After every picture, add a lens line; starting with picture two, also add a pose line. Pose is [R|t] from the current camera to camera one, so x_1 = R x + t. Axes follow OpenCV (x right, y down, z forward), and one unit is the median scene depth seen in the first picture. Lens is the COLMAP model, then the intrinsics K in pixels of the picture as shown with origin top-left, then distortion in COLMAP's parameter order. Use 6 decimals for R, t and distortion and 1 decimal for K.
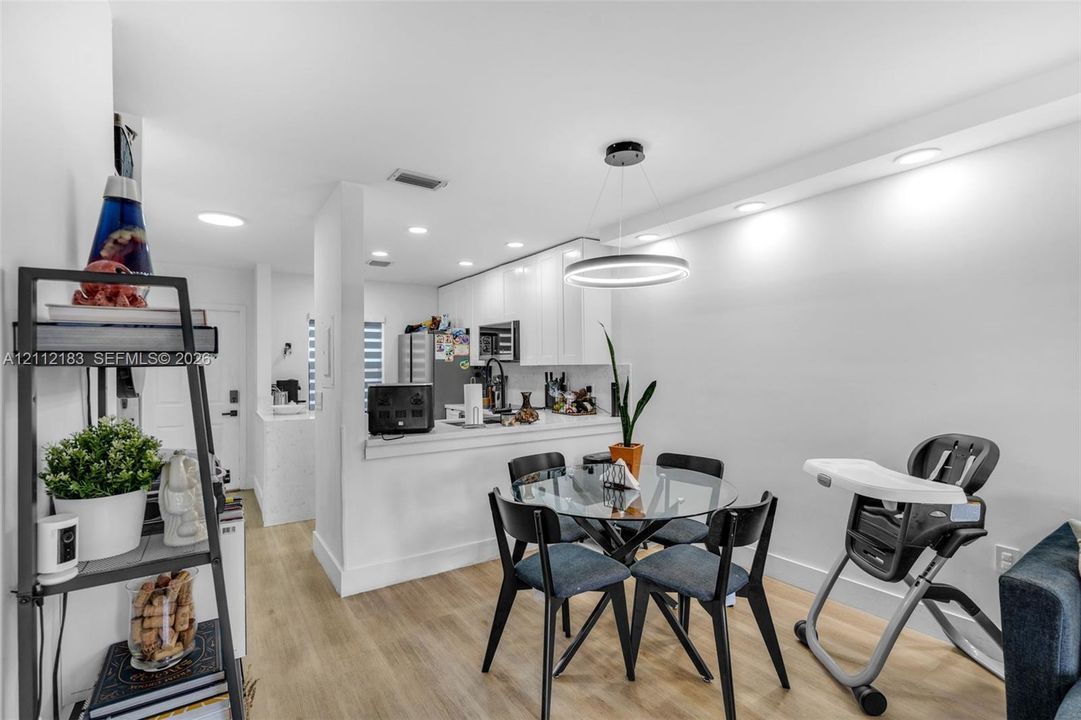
lens RADIAL K [[486.3, 0, 543.5], [0, 486.3, 364.2], [0, 0, 1]] dist [0.009463, 0.000063]
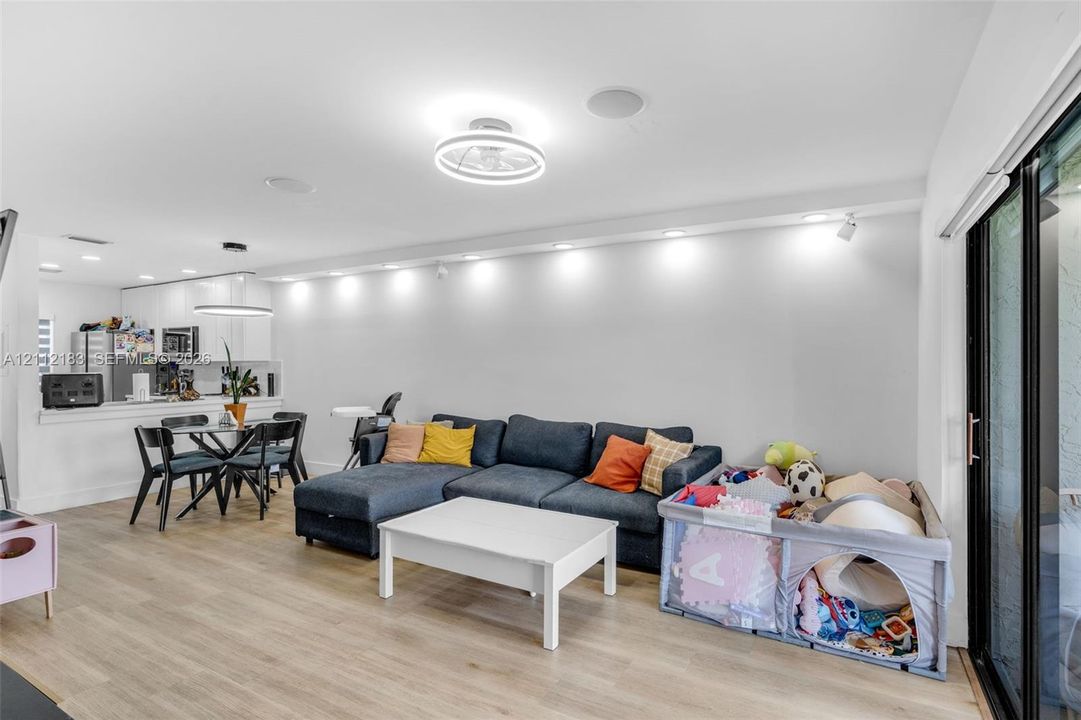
lens RADIAL K [[486.3, 0, 543.5], [0, 486.3, 364.2], [0, 0, 1]] dist [0.009463, 0.000063]
pose [[0.889020, 0.006151, 0.457826, 0.176062], [-0.007724, 0.999969, 0.001565, 0.001167], [-0.457803, -0.004927, 0.889040, -0.583026]]
